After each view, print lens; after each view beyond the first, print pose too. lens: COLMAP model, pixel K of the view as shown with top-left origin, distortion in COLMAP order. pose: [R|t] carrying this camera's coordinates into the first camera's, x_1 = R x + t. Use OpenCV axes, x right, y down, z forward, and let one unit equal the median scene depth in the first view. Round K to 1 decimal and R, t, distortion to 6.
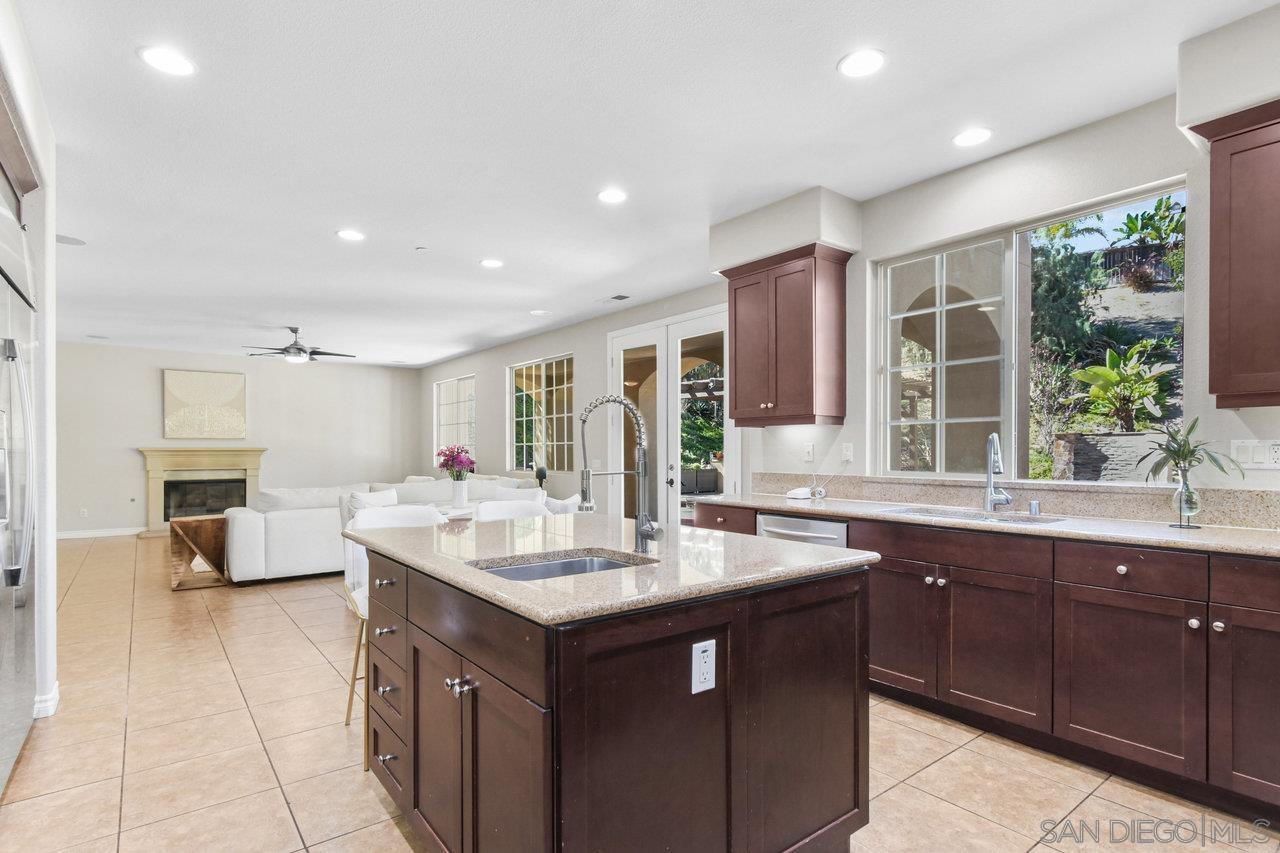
lens RADIAL K [[602.4, 0, 637.6], [0, 602.4, 452.4], [0, 0, 1]] dist [-0.005355, 0.000381]
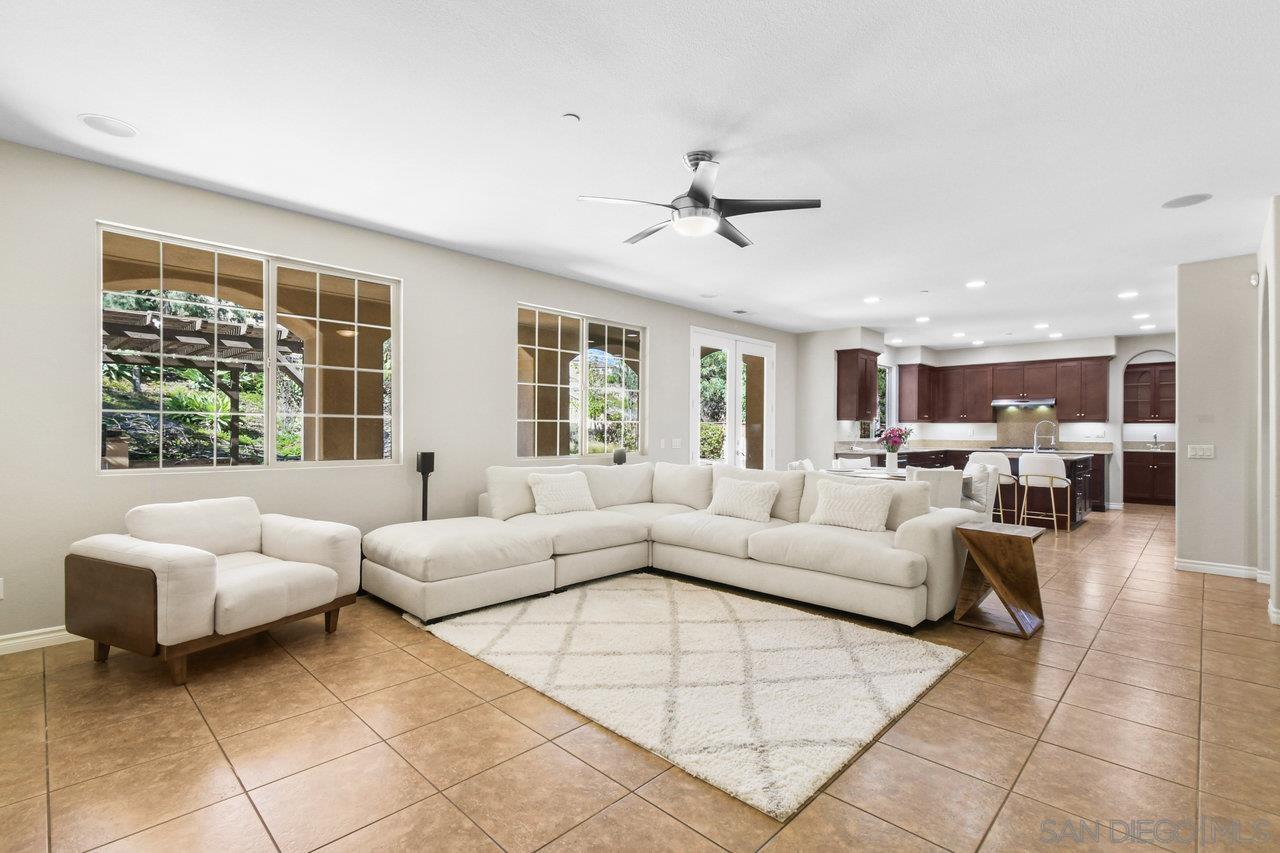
lens RADIAL K [[585.5, 0, 640.9], [0, 585.5, 432.3], [0, 0, 1]] dist [0.002034, -0.000593]
pose [[-0.124901, 0.004230, 0.992160, -1.019149], [0.006535, 0.999973, -0.003441, 0.001893], [-0.992148, 0.006054, -0.124925, 1.125099]]
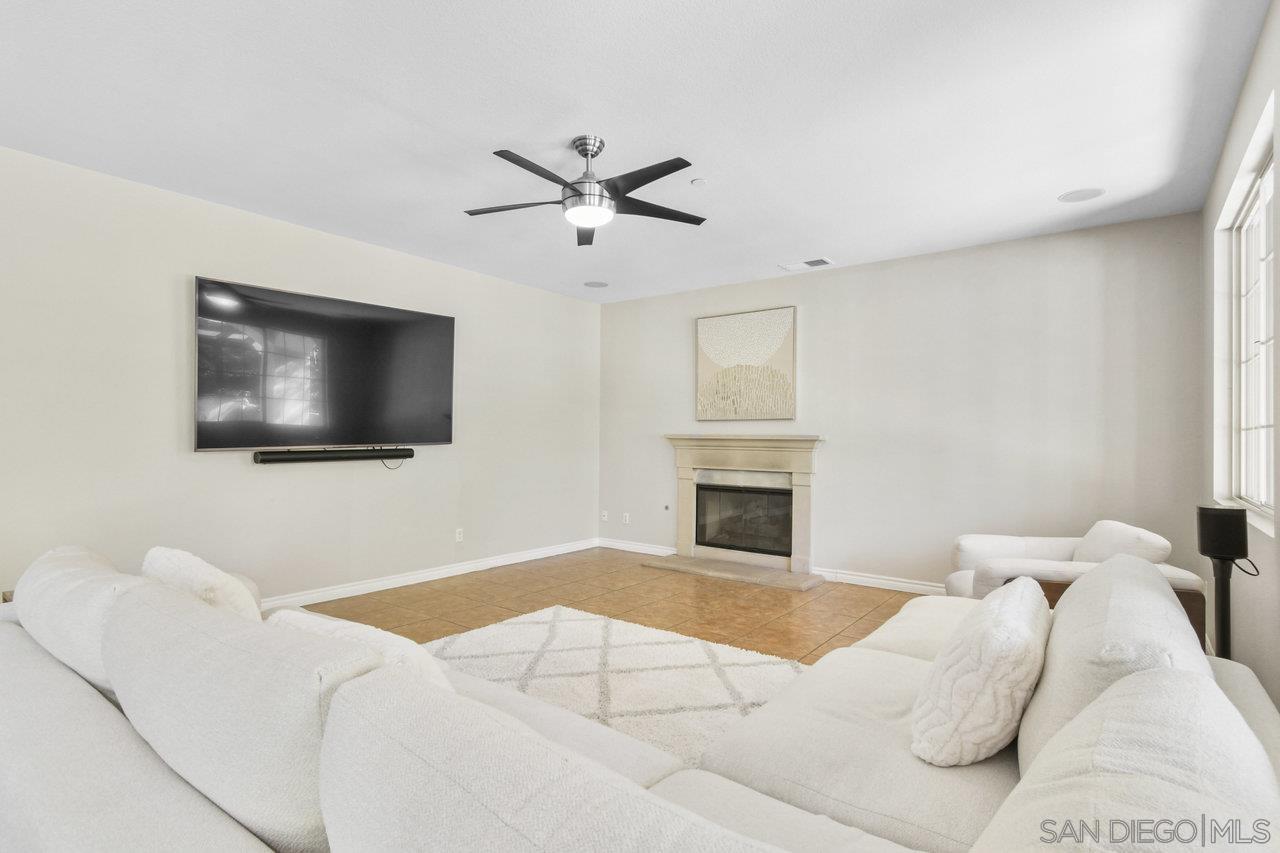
lens RADIAL K [[632.5, 0, 668.6], [0, 632.5, 436.5], [0, 0, 1]] dist [0.001057, -0.000027]
pose [[0.278499, 0.002770, -0.960433, -0.146882], [-0.016384, 0.999864, -0.001867, -0.004984], [0.960297, 0.016256, 0.278506, 0.963887]]
